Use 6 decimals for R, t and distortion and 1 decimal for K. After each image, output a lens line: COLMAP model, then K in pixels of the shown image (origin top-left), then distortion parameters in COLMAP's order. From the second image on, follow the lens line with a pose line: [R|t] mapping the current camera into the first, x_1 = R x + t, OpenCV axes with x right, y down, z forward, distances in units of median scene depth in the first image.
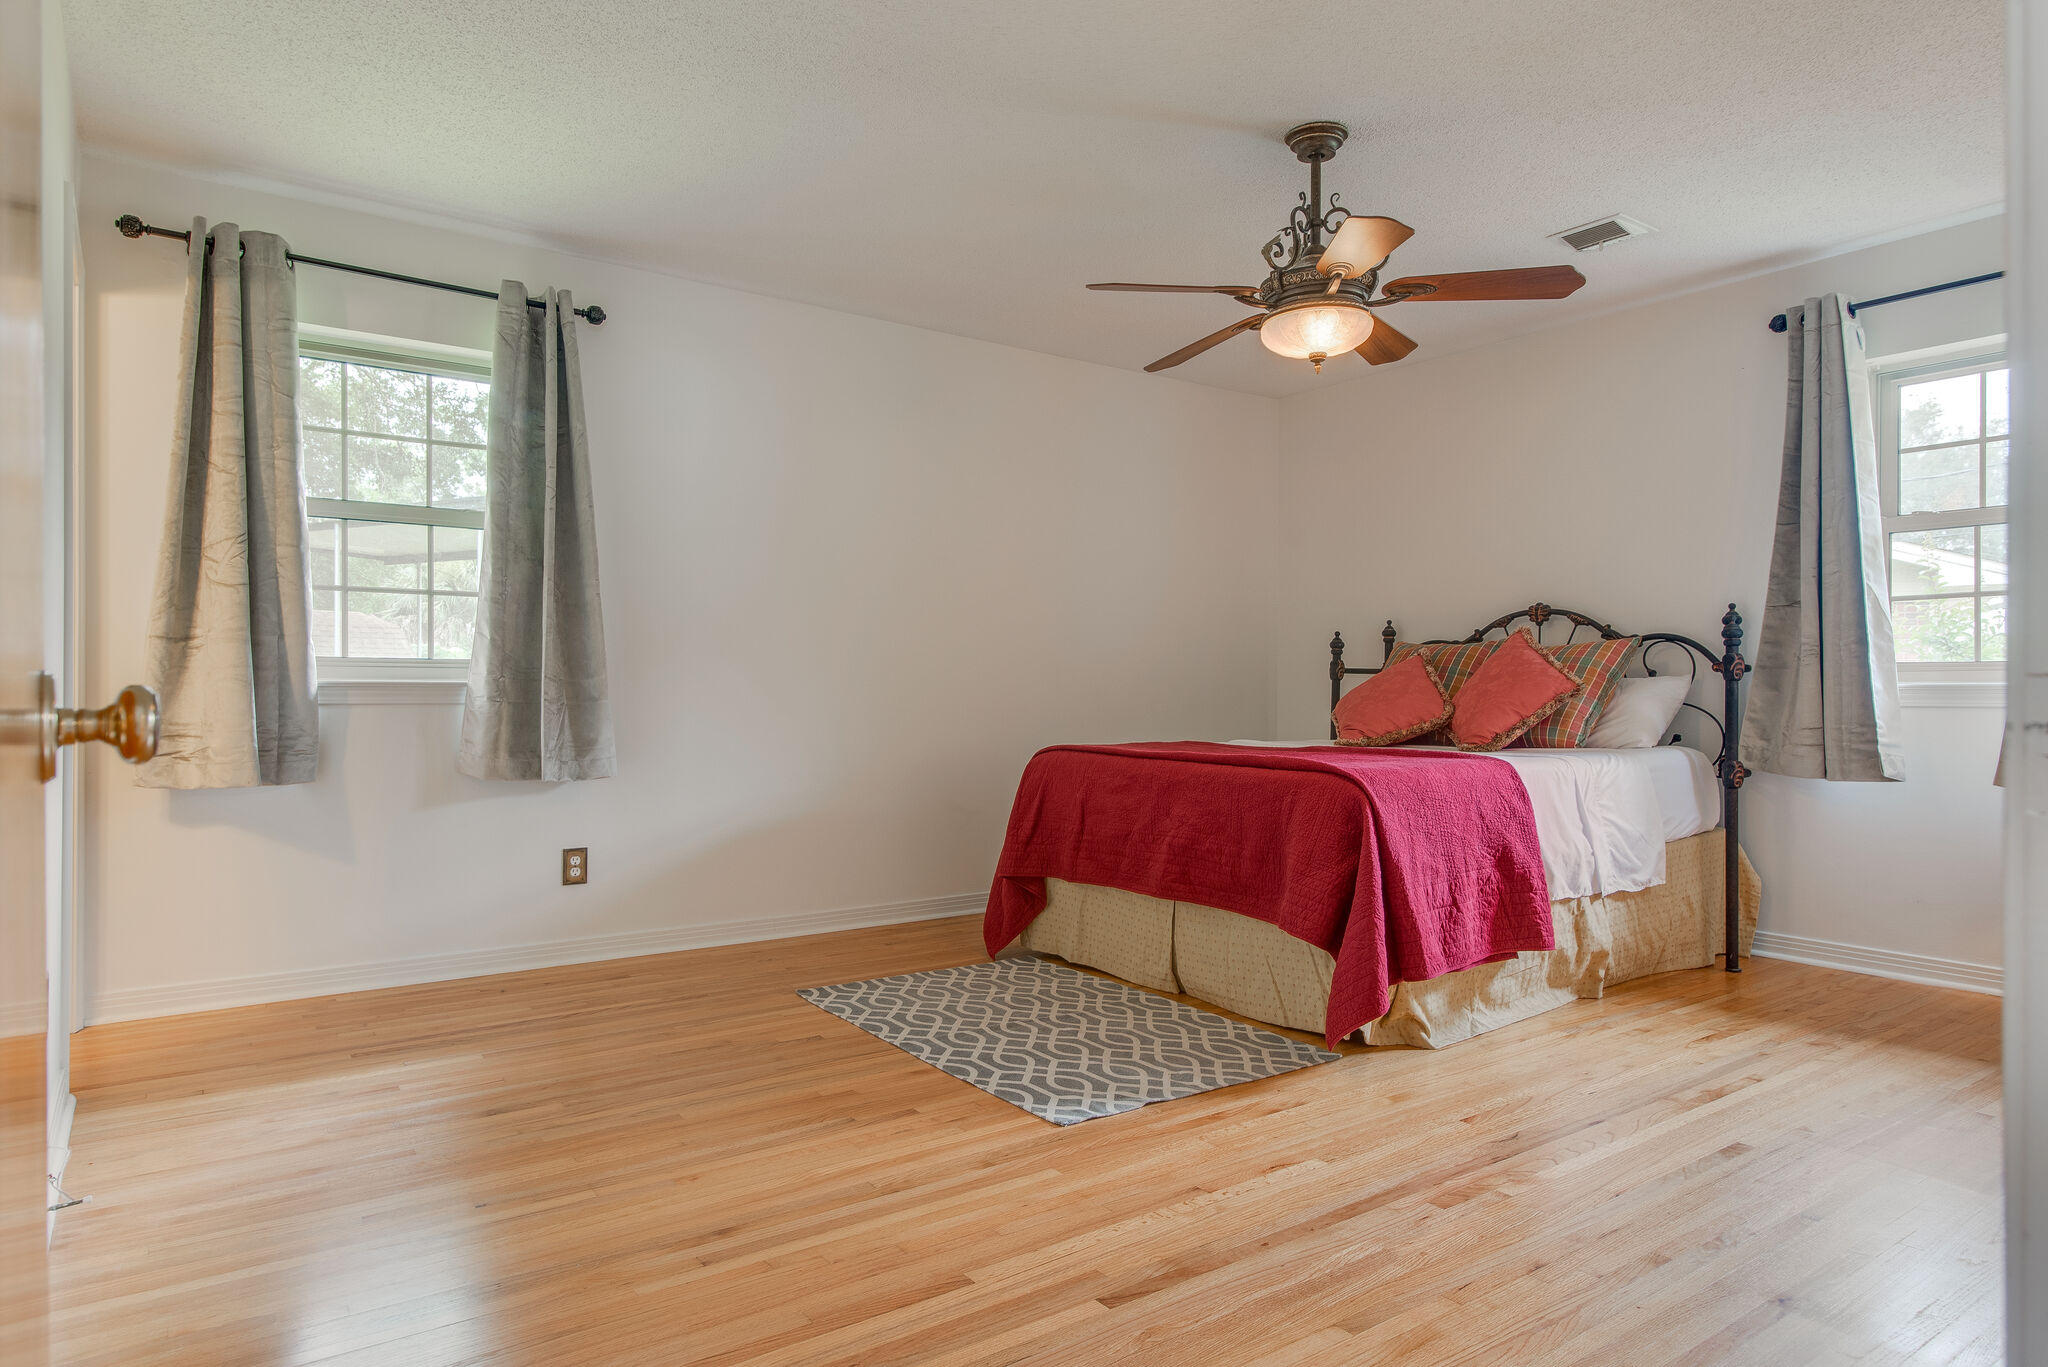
lens RADIAL K [[1240.7, 0, 1038.4], [0, 1240.7, 684.3], [0, 0, 1]] dist [-0.019116, -0.000609]
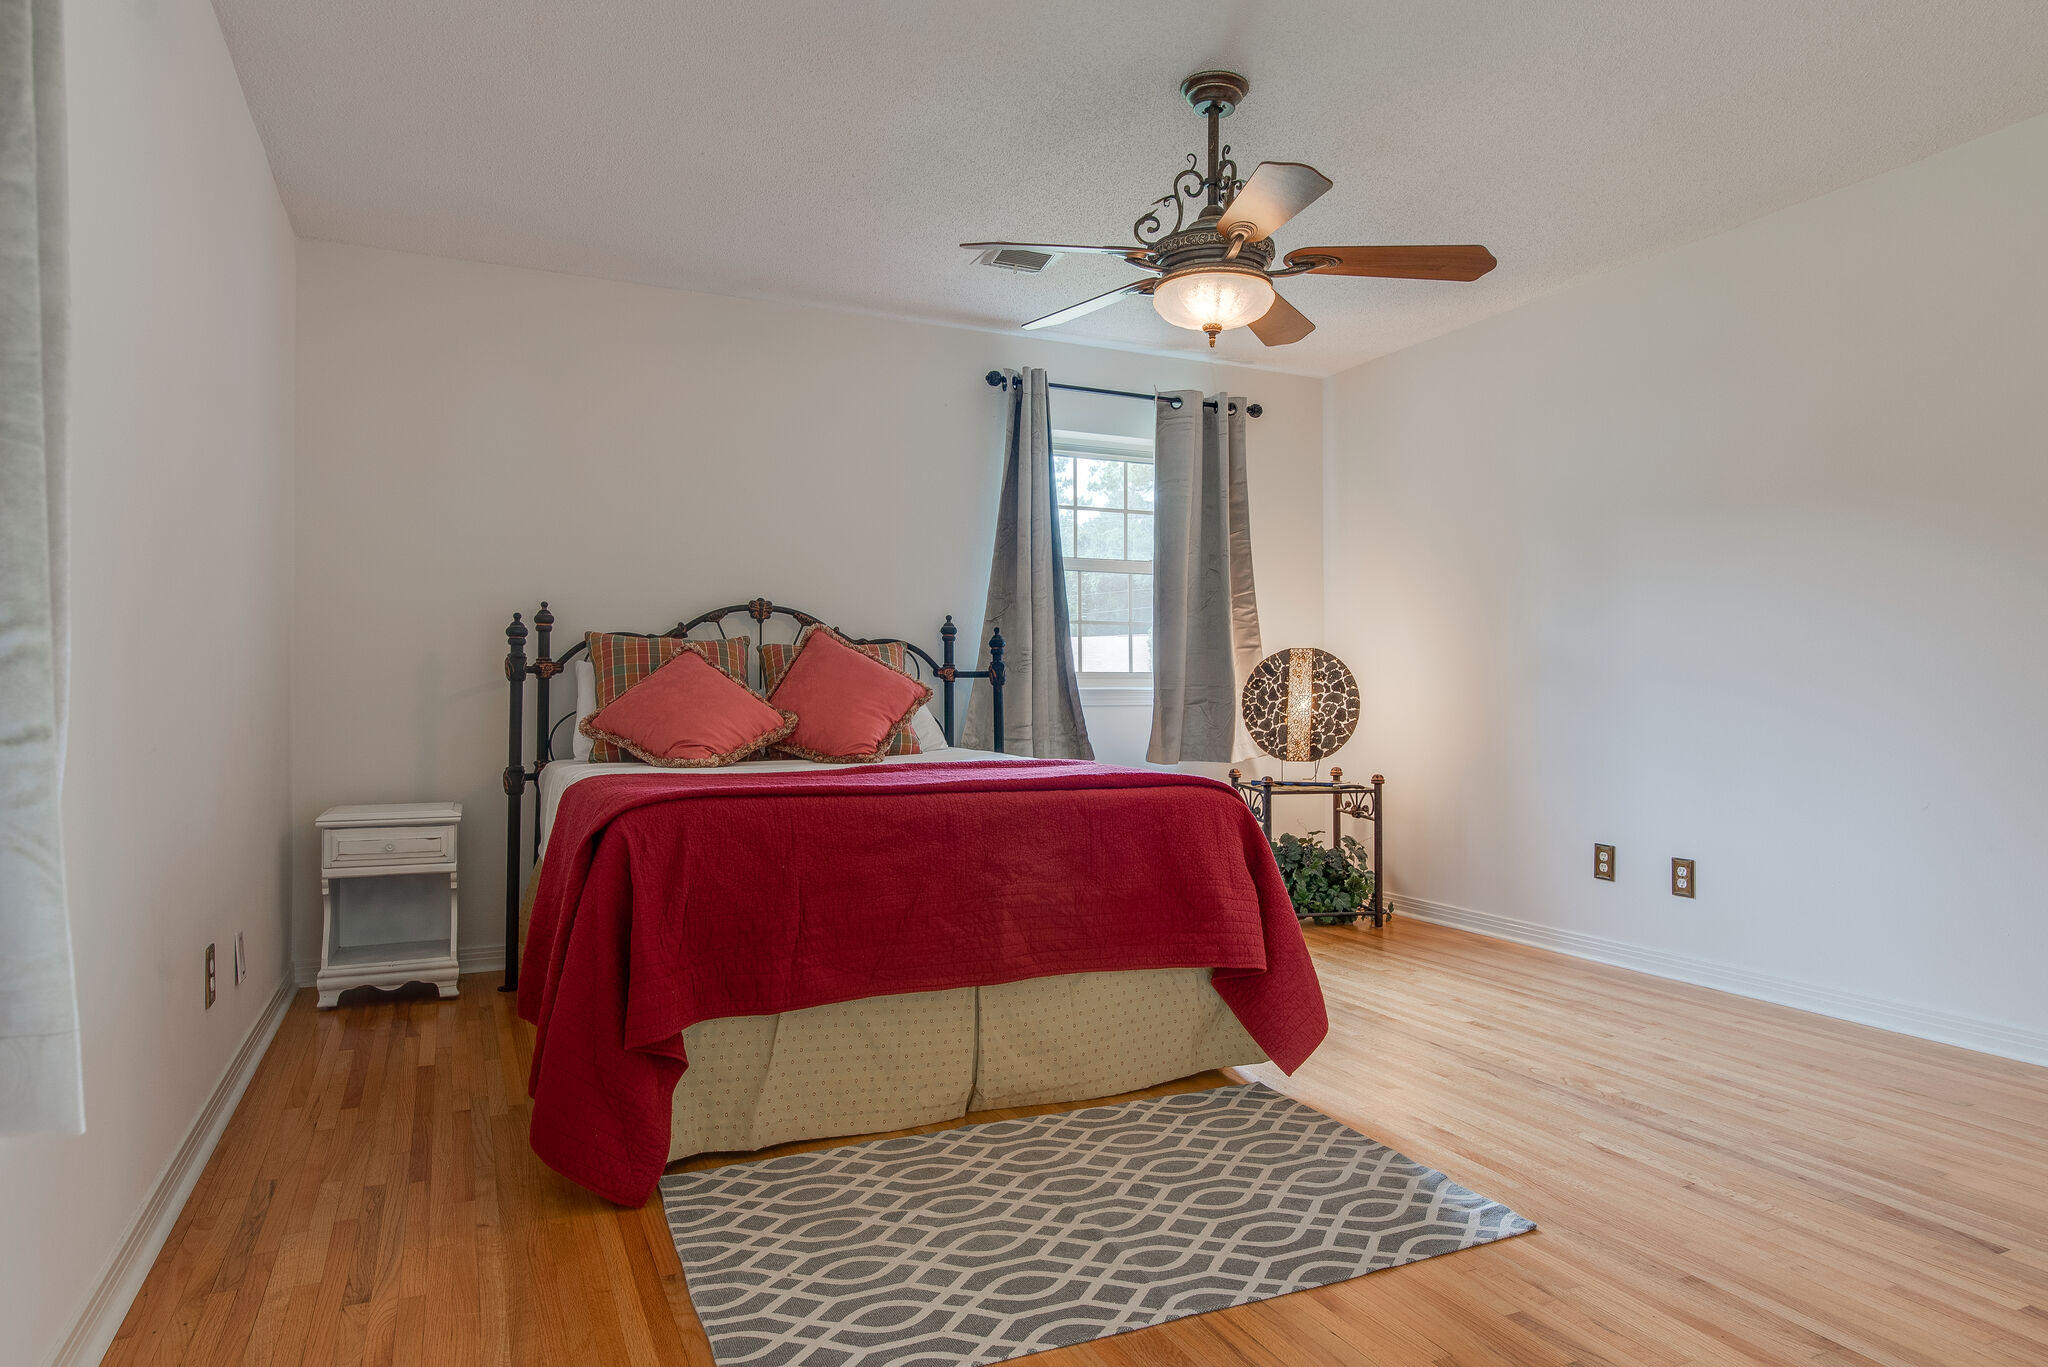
lens RADIAL K [[1240.7, 0, 1036.8], [0, 1240.7, 687.0], [0, 0, 1]] dist [-0.019116, -0.000609]
pose [[0.178995, -0.000139, 0.983850, -0.599967], [-0.004264, 0.999990, 0.000917, -0.003046], [-0.983841, -0.004359, 0.178993, 0.833303]]
